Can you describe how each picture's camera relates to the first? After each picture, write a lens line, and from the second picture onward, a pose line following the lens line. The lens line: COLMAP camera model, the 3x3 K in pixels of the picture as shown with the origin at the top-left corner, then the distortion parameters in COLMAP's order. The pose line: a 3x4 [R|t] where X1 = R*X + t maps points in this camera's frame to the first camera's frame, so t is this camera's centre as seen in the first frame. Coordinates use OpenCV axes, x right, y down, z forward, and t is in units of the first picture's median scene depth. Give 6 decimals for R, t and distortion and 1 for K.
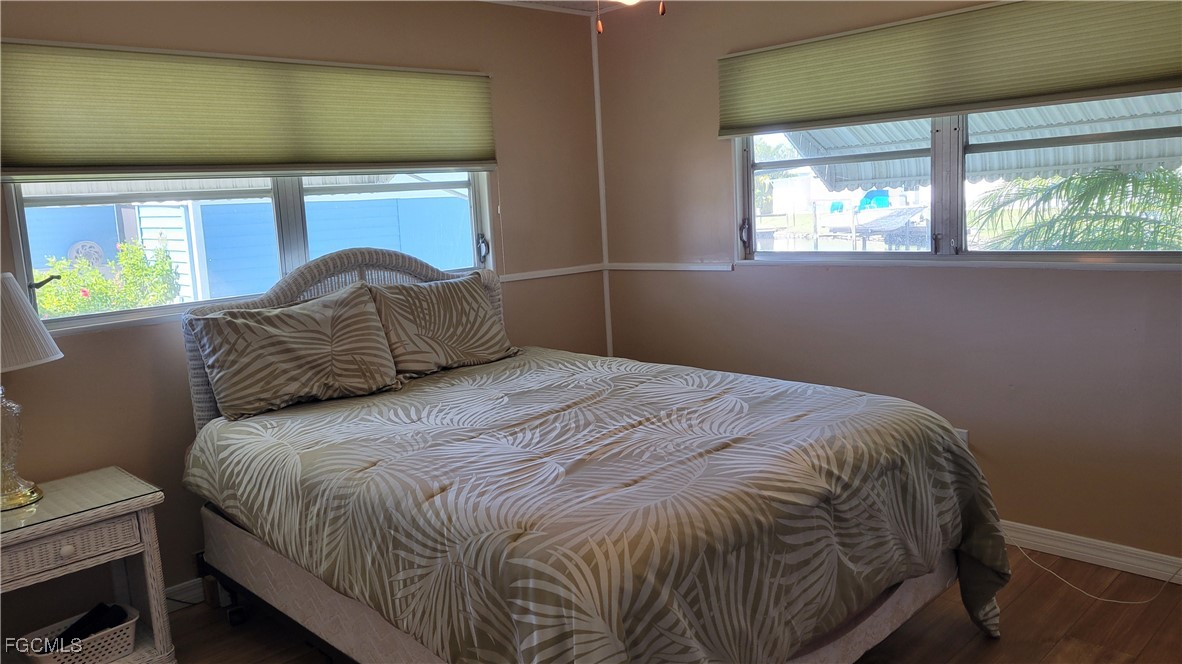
lens RADIAL K [[888.9, 0, 589.8], [0, 888.9, 329.7], [0, 0, 1]] dist [0.051289, -0.010557]
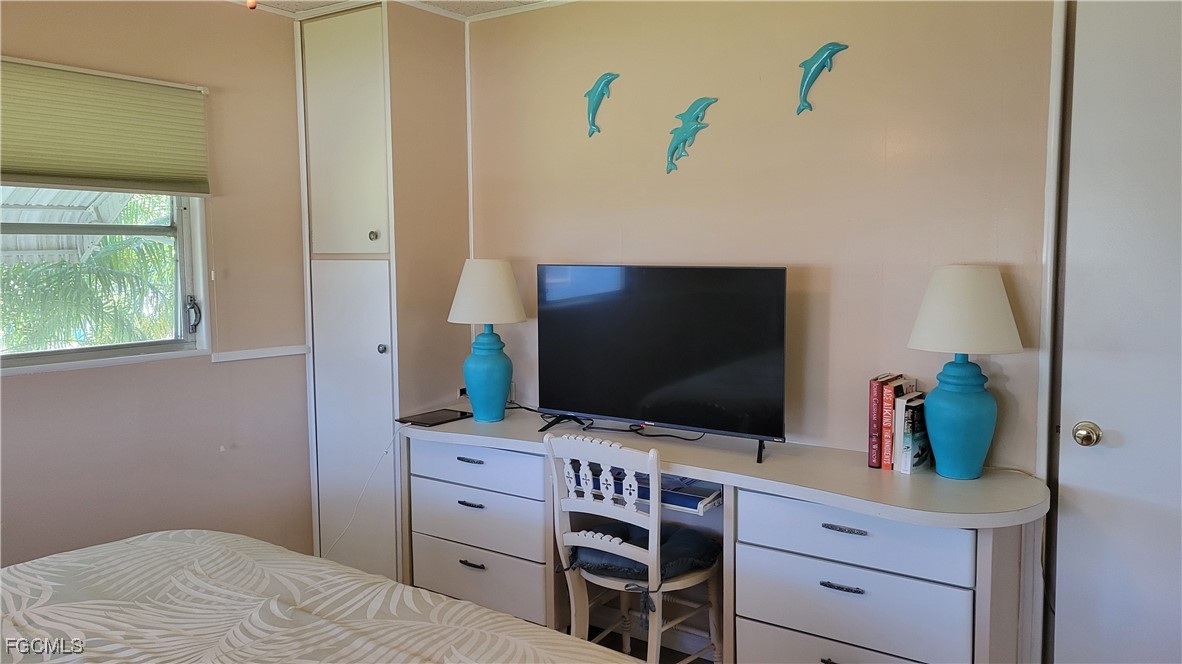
lens RADIAL K [[888.9, 0, 589.9], [0, 888.9, 331.8], [0, 0, 1]] dist [0.051289, -0.010557]
pose [[-0.196882, -0.027161, 0.980051, -0.623173], [0.163728, 0.984668, 0.060181, -0.103409], [-0.966659, 0.172311, -0.189417, 0.888890]]
